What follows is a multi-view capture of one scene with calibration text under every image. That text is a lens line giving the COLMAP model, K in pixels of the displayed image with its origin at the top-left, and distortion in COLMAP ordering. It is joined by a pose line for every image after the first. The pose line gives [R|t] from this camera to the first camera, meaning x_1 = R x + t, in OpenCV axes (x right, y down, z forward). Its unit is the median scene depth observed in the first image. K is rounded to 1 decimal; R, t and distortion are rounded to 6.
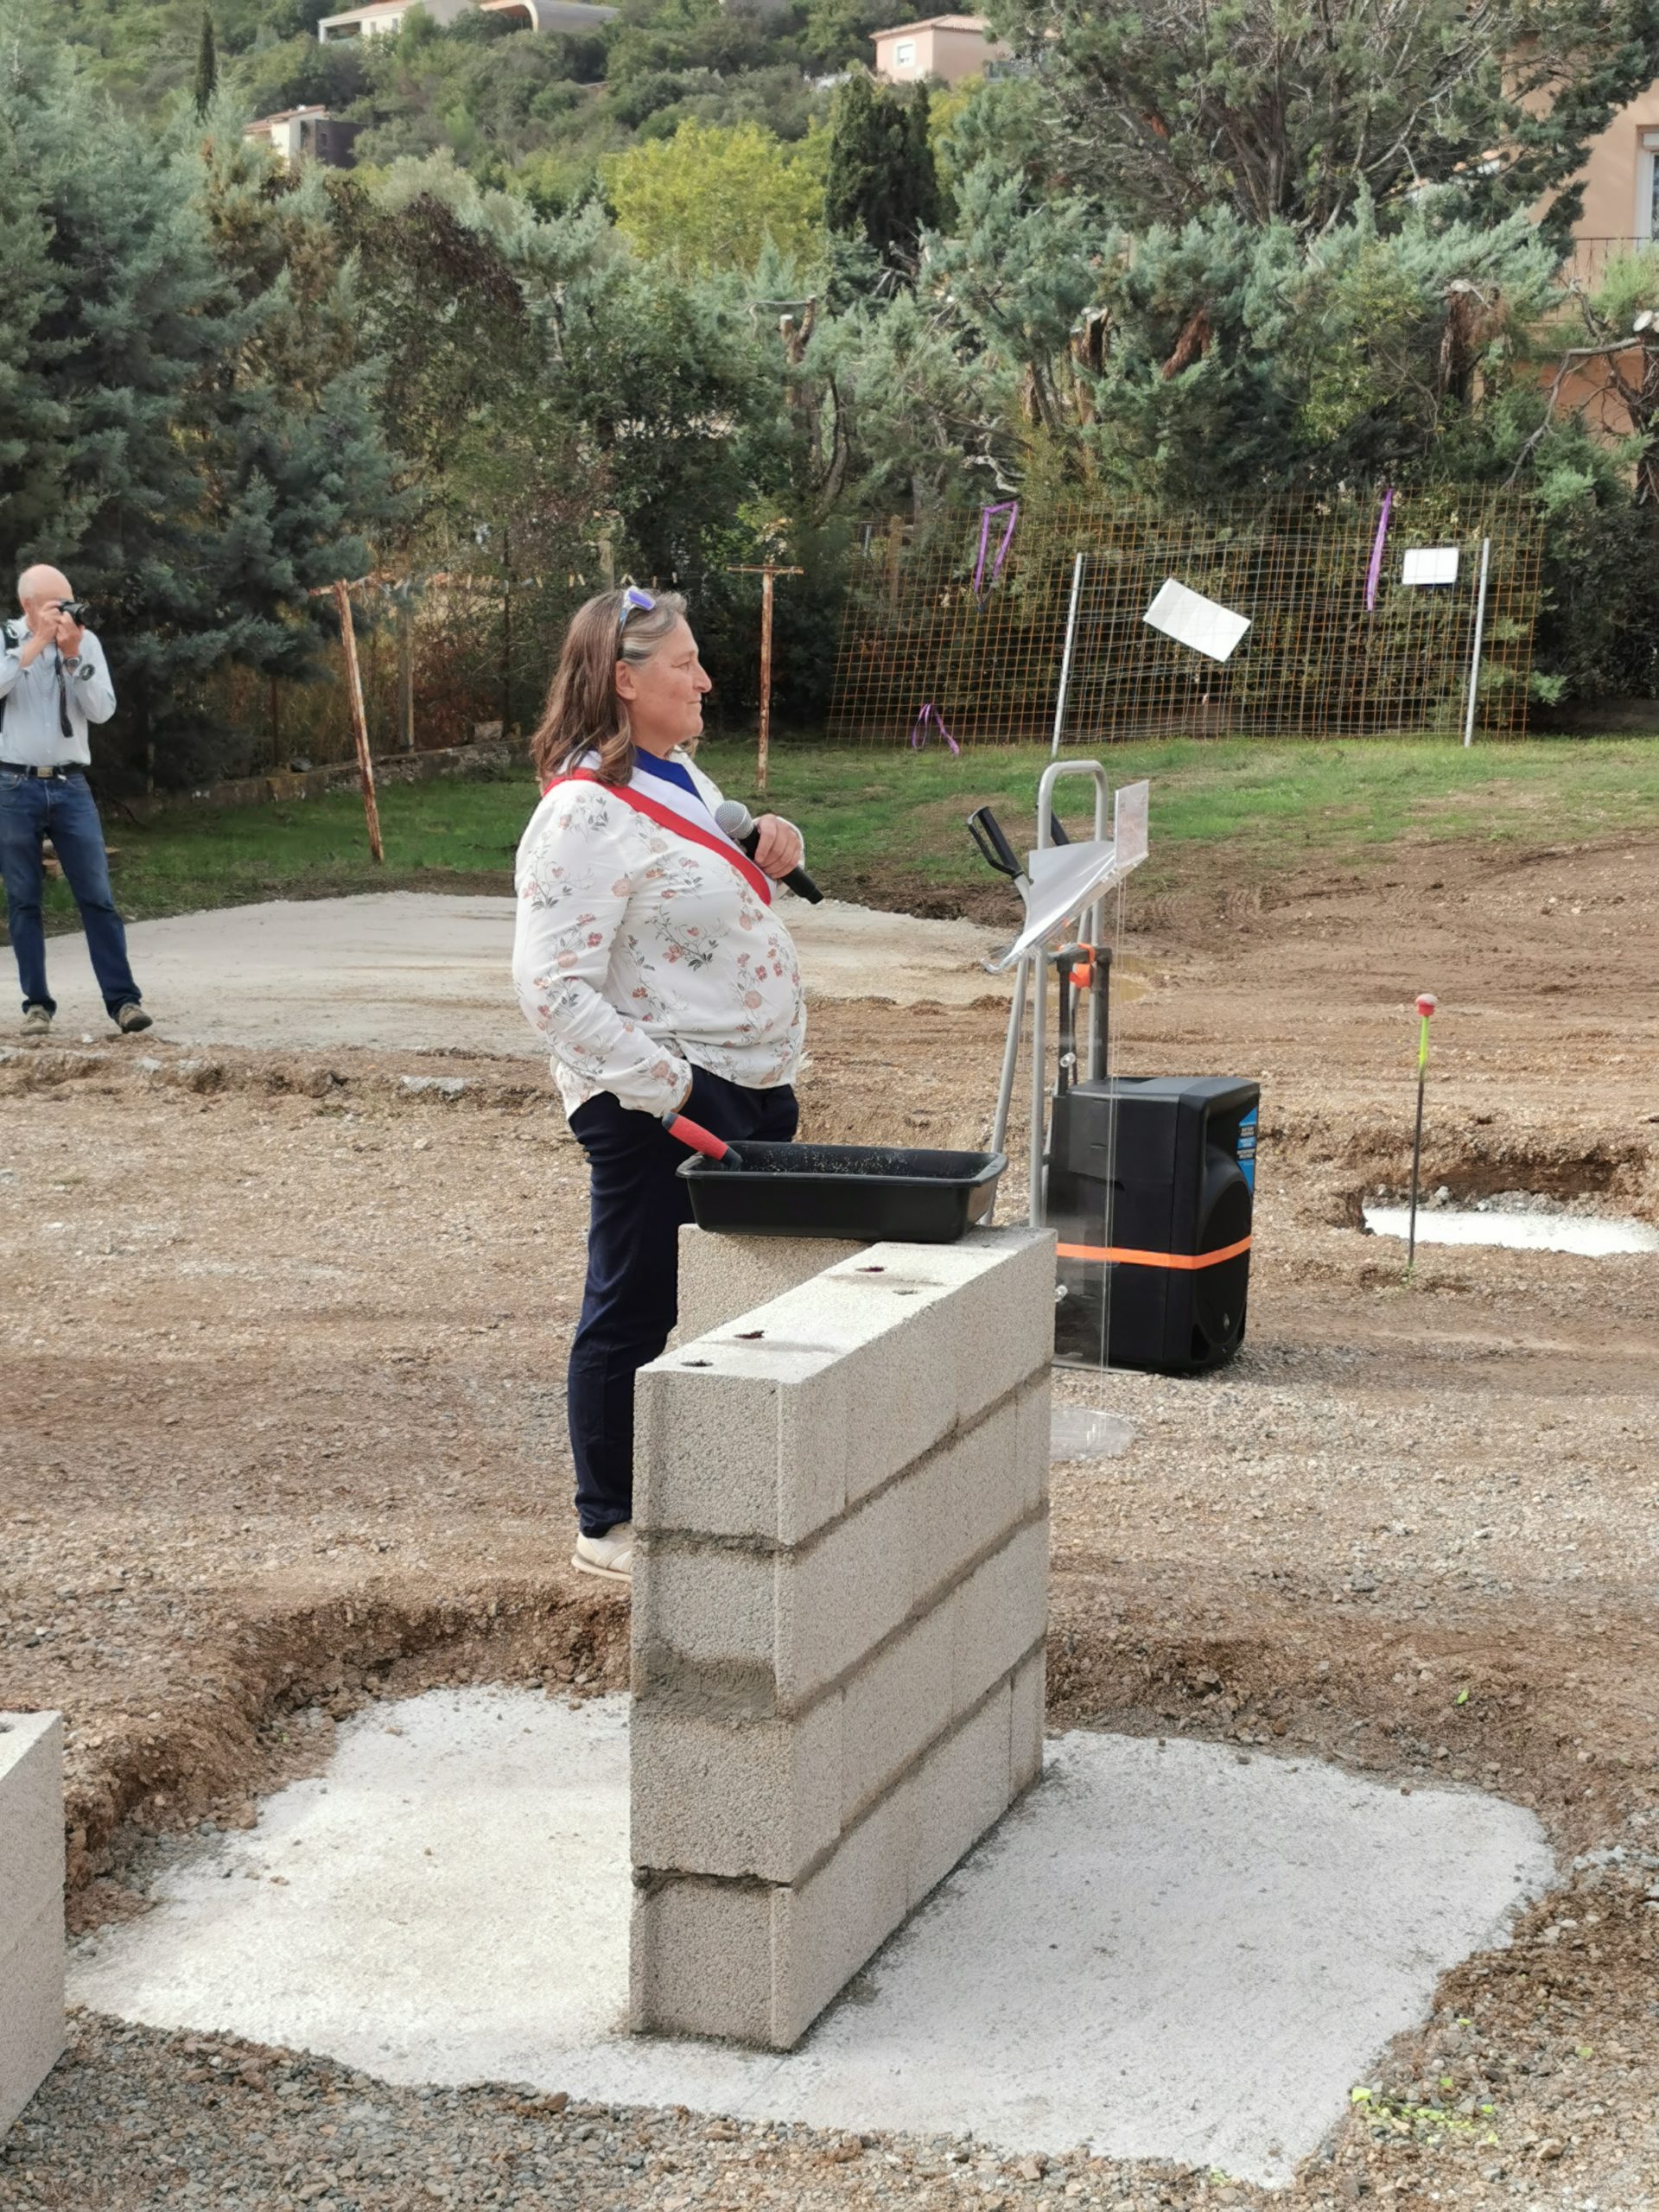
lens RADIAL K [[3933.5, 0, 829.5], [0, 3933.5, 1106.0], [0, 0, 1]] dist [0.013939, -0.018395]
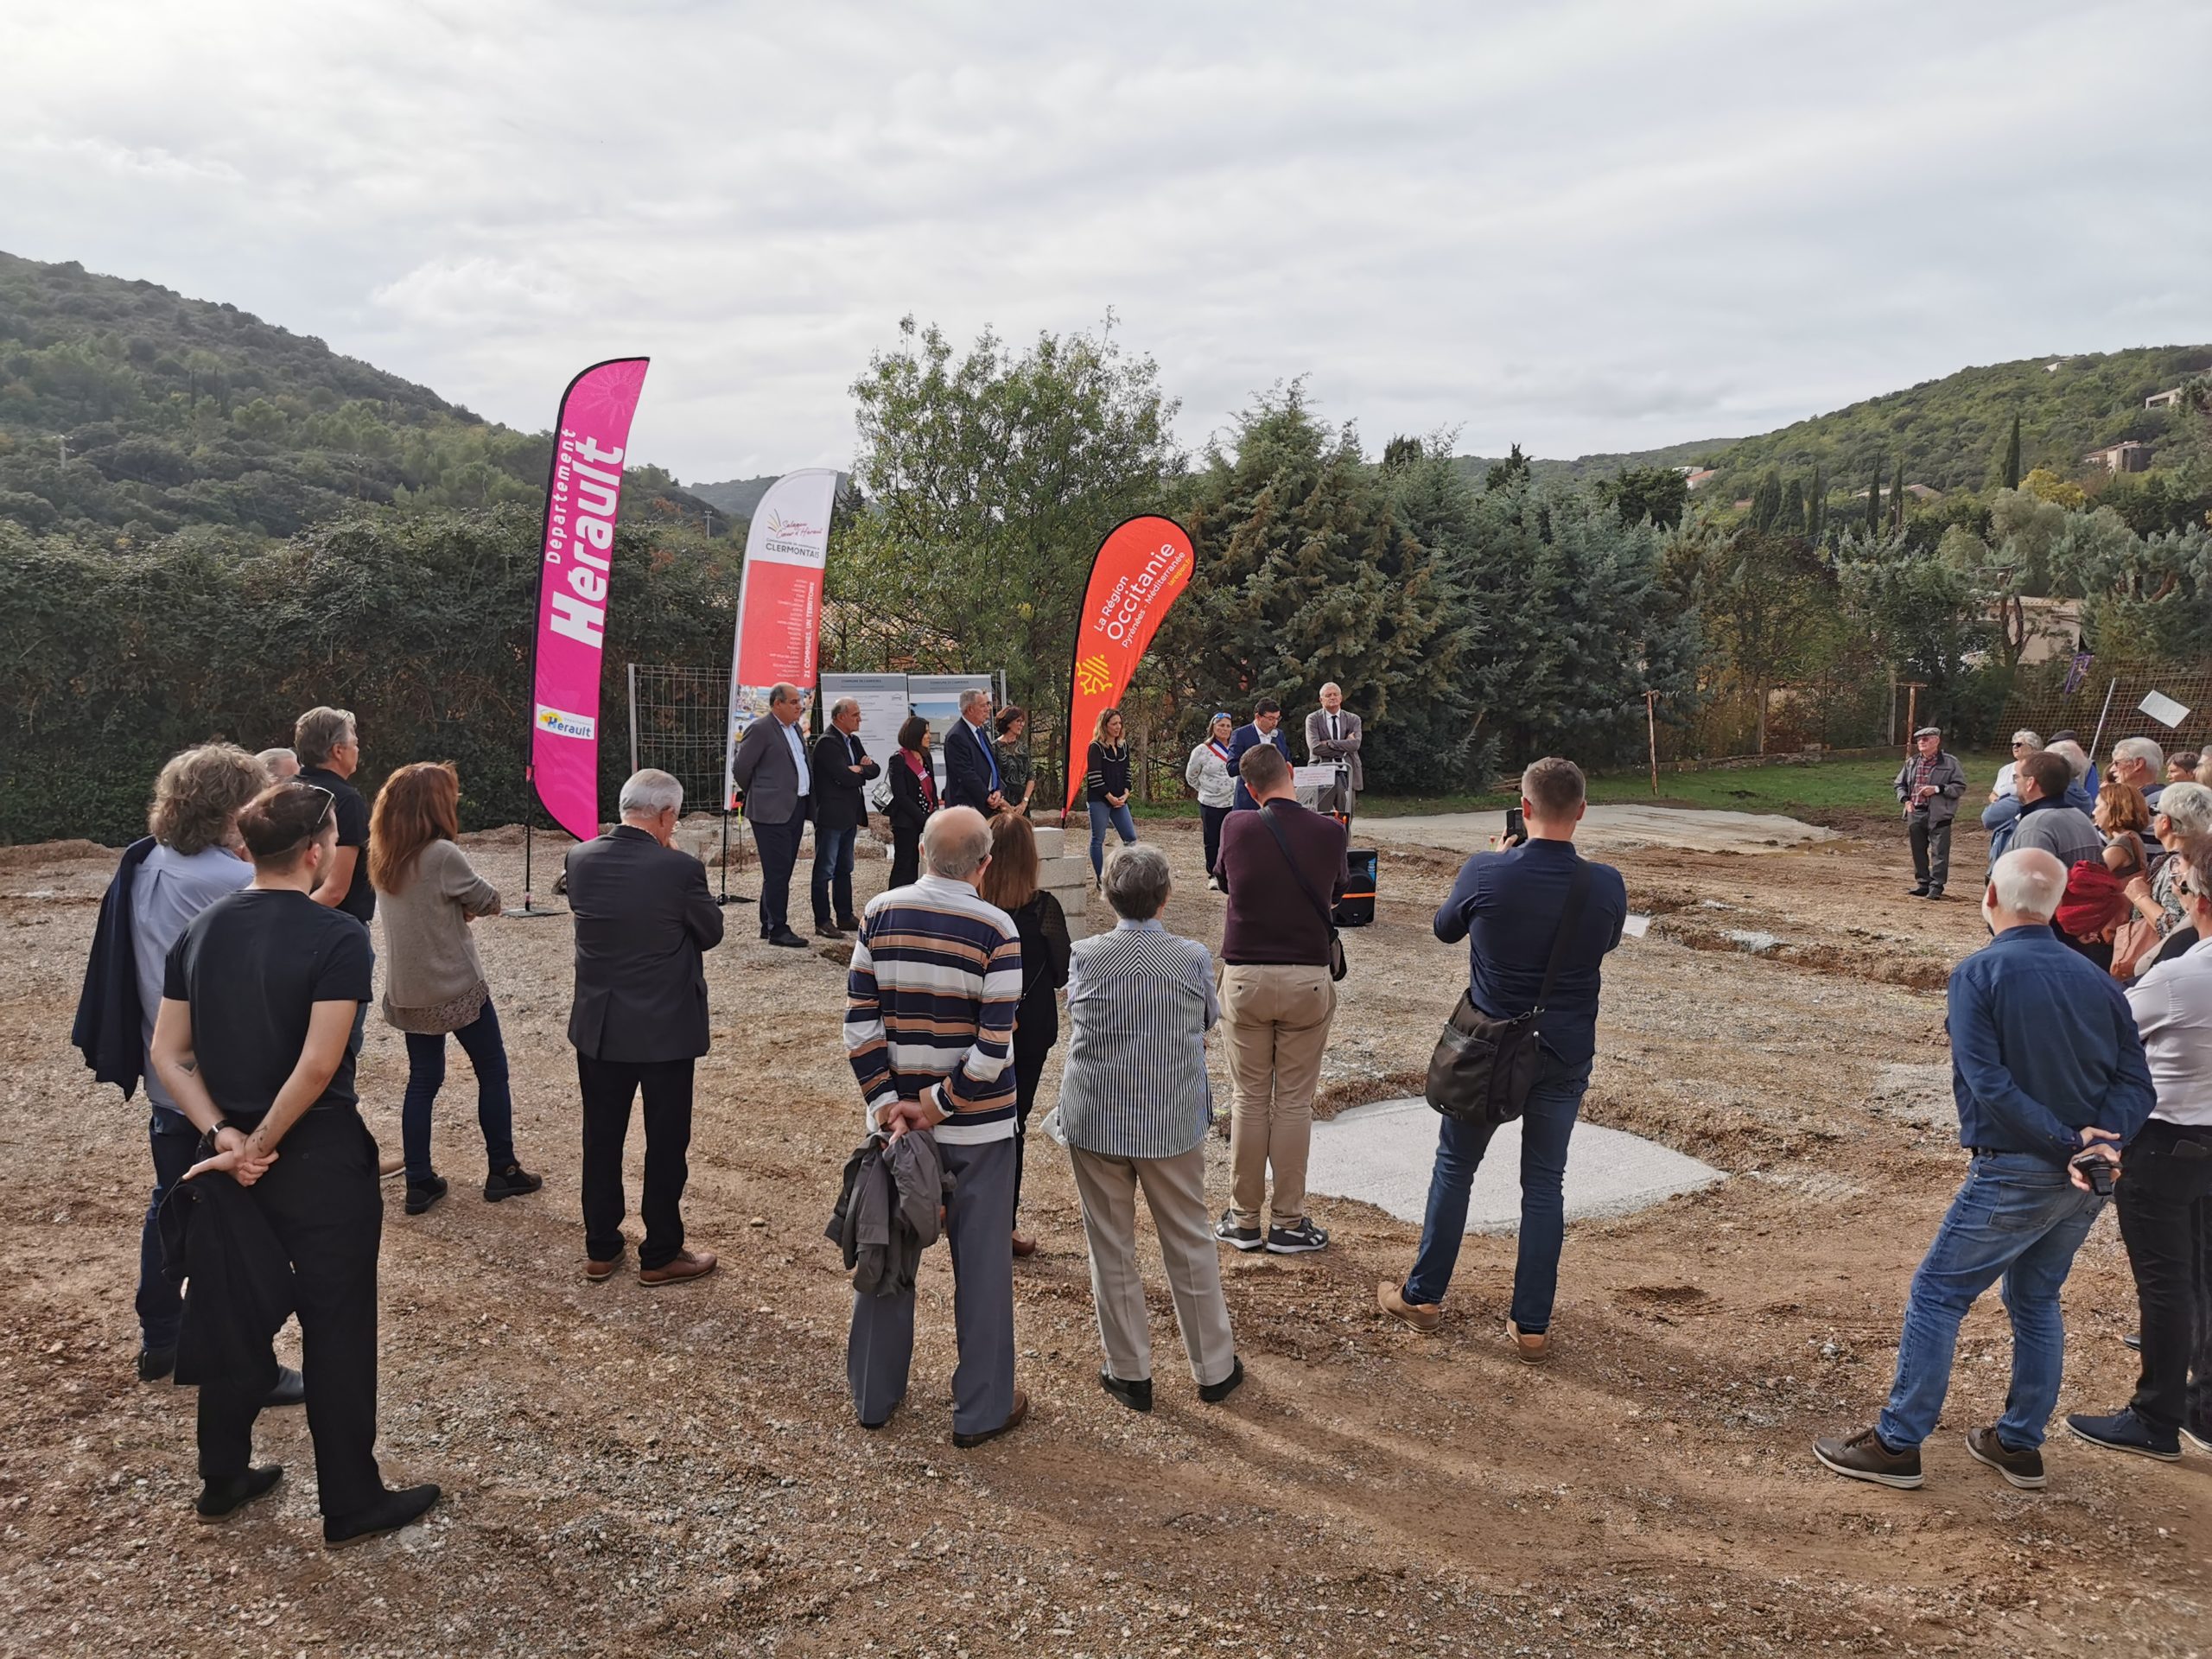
lens RADIAL K [[1679.4, 0, 1106.0], [0, 1679.4, 829.5], [0, 0, 1]] dist [0.045035, -0.095404]
pose [[0.772923, 0.068488, -0.630792, 0.237098], [-0.090565, 0.995886, -0.002843, 0.000411], [0.628003, 0.059325, 0.775947, -0.103245]]
